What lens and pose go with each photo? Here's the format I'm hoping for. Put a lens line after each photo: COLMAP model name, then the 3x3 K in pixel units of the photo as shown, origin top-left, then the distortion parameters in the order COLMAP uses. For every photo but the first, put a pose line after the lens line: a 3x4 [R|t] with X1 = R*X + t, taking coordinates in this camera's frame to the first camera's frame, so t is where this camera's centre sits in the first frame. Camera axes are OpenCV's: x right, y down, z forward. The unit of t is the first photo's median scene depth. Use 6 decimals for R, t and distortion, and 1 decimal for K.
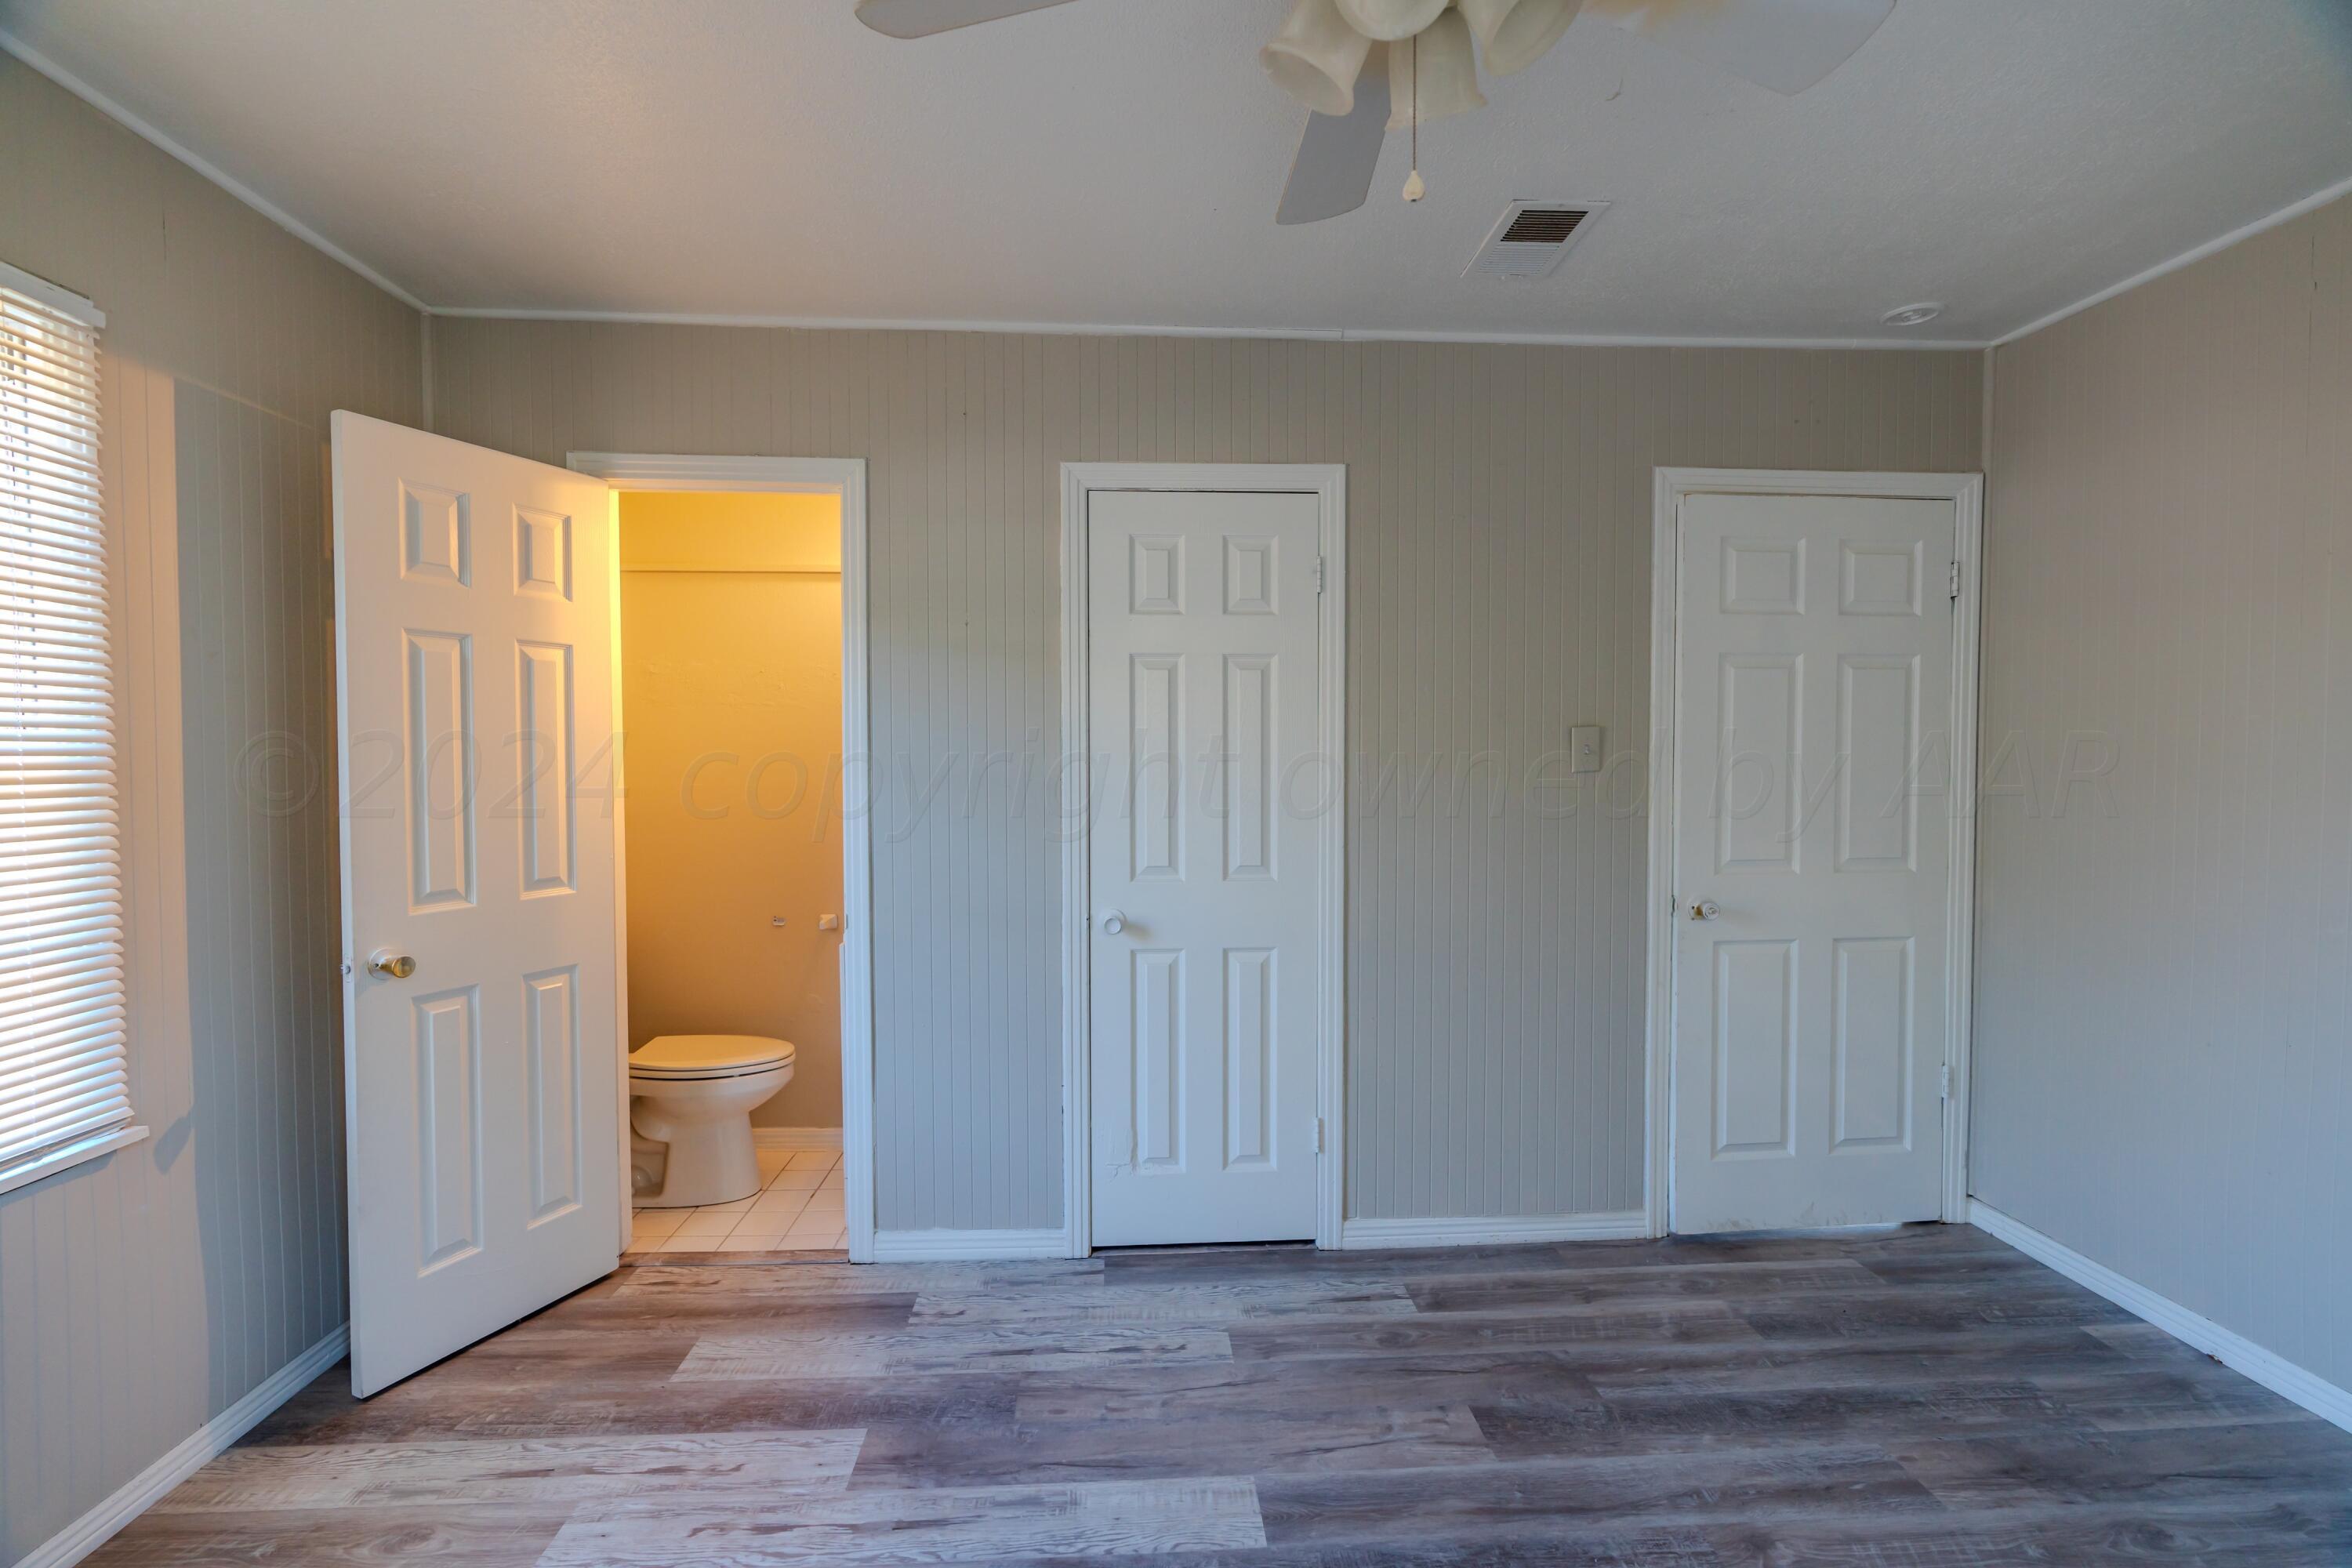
lens RADIAL K [[1049.7, 0, 1181.1], [0, 1049.7, 785.0], [0, 0, 1]] dist [-0.002606, 0.000367]
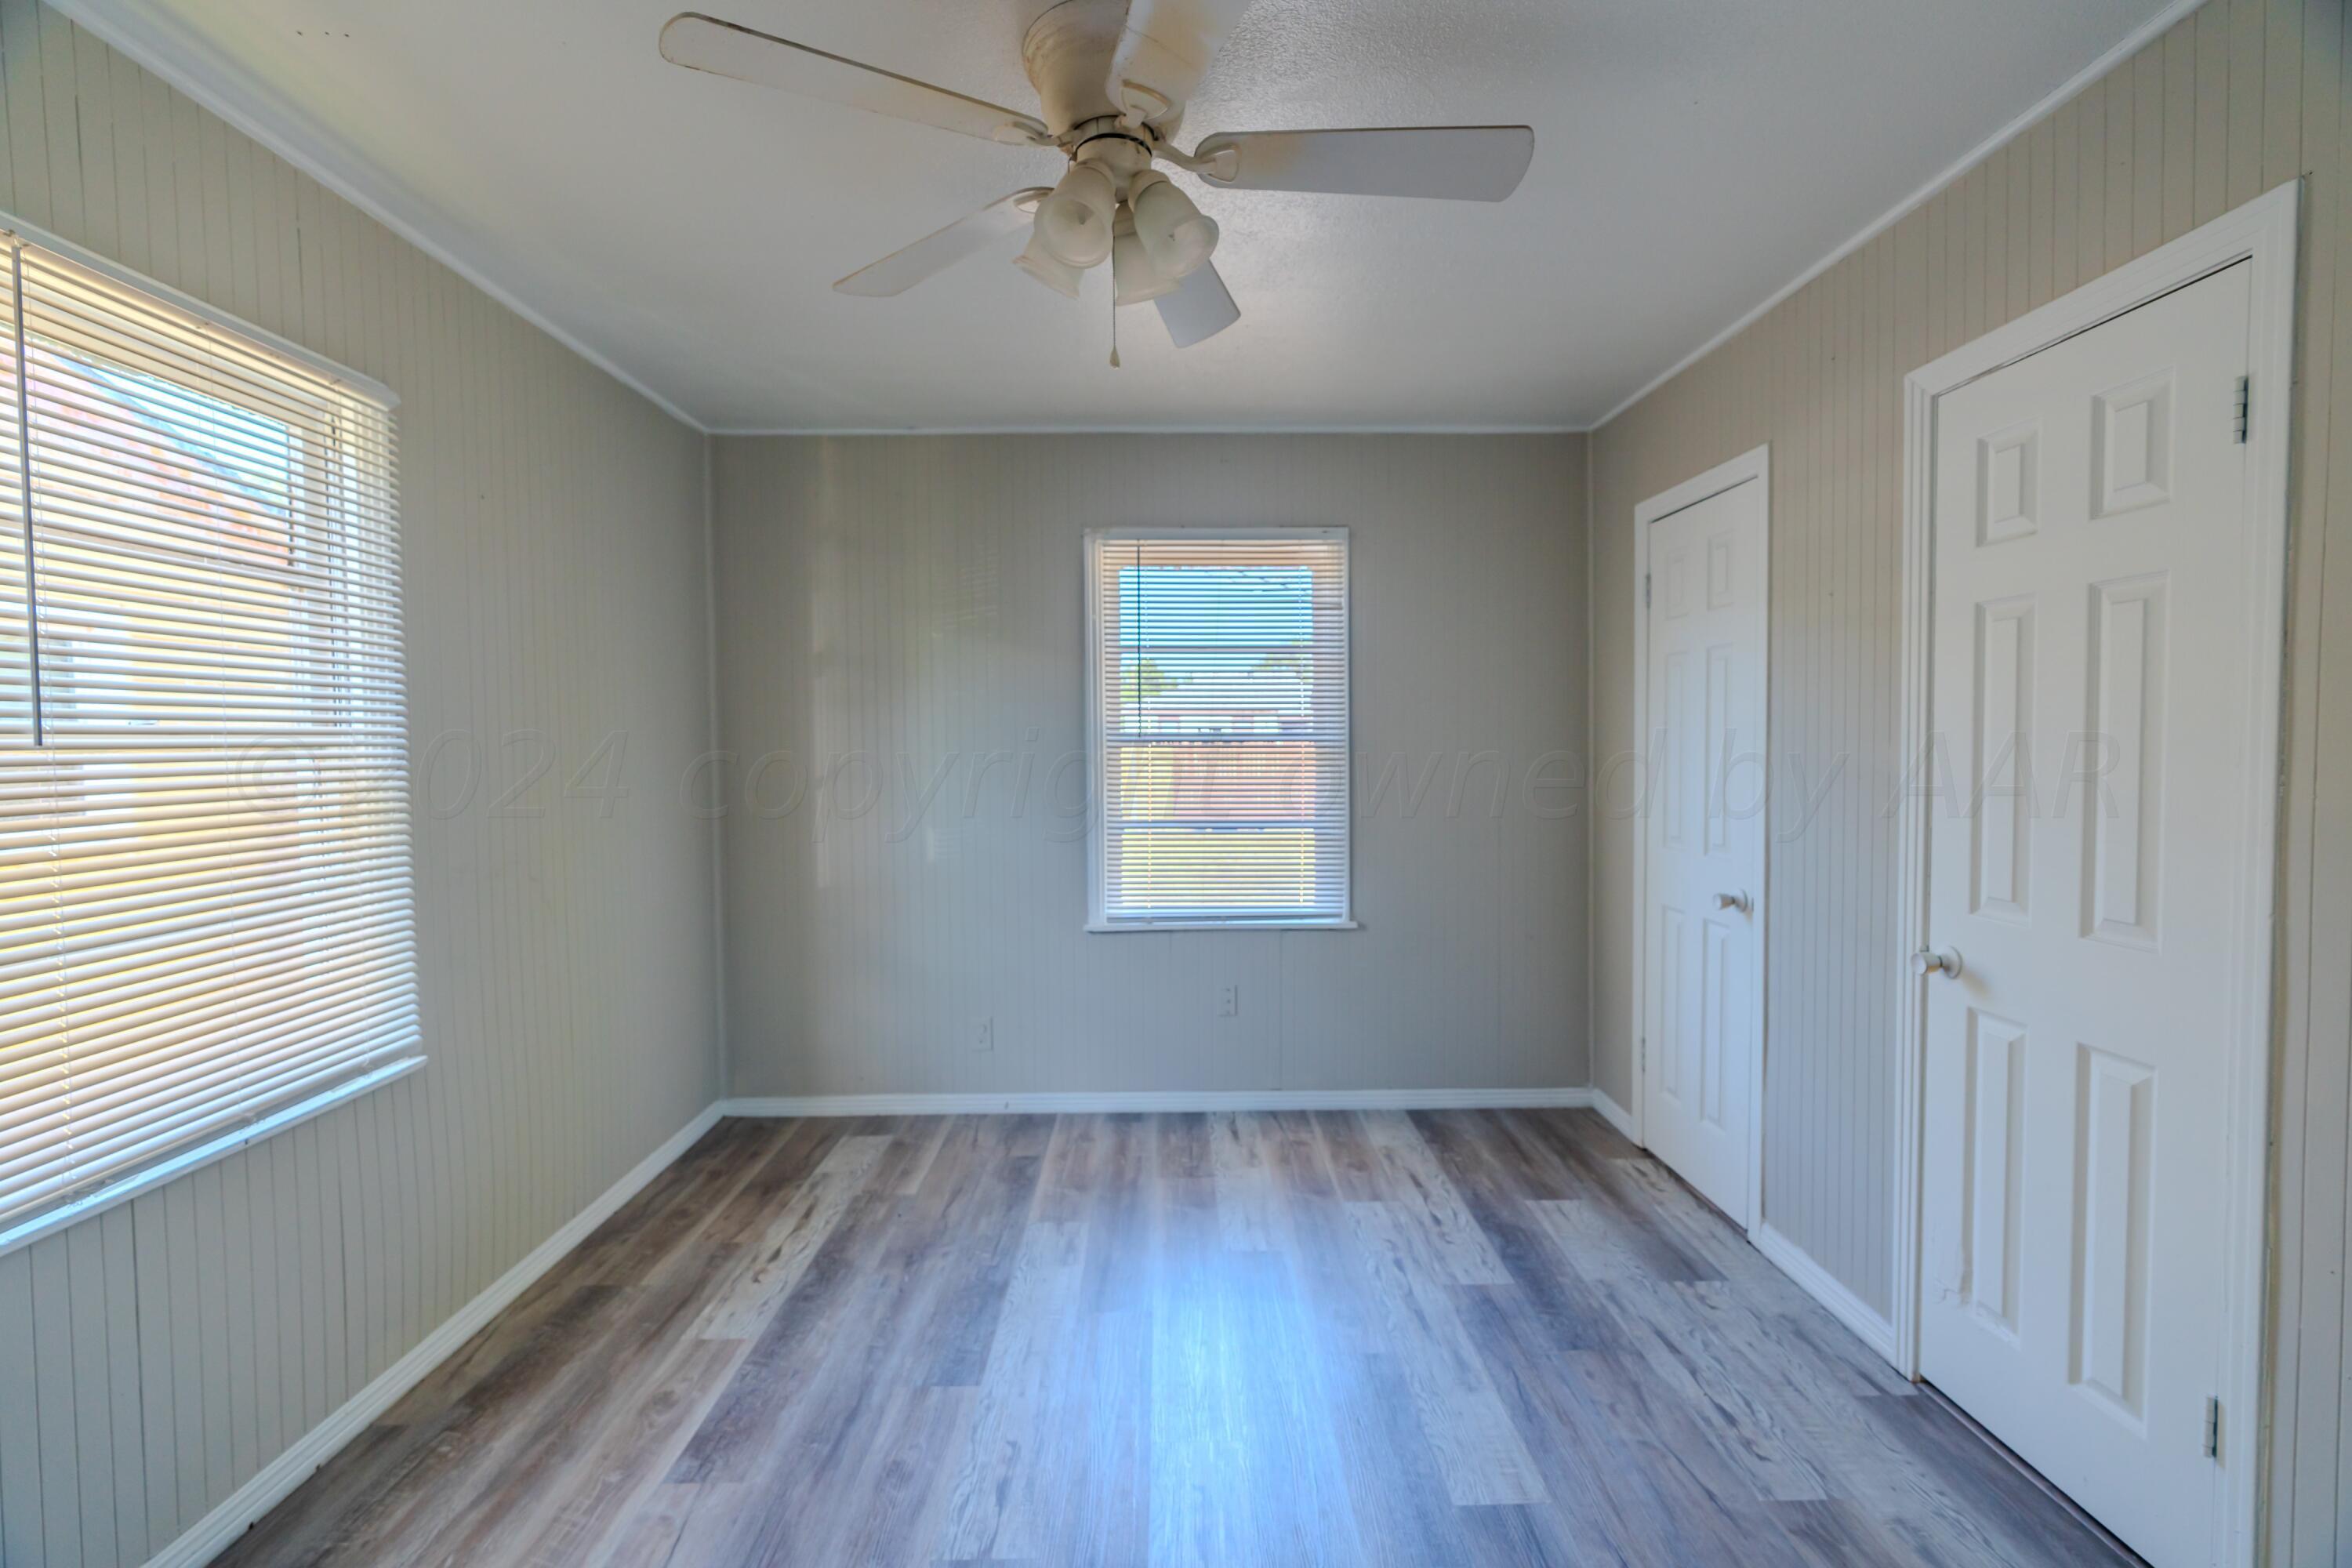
lens RADIAL K [[1049.7, 0, 1172.9], [0, 1049.7, 779.6], [0, 0, 1]] dist [-0.002606, 0.000367]
pose [[-0.047270, 0.038632, -0.998135, 0.782318], [-0.017070, 0.999075, 0.039476, -0.023914], [0.998736, 0.018904, -0.046567, 0.528954]]
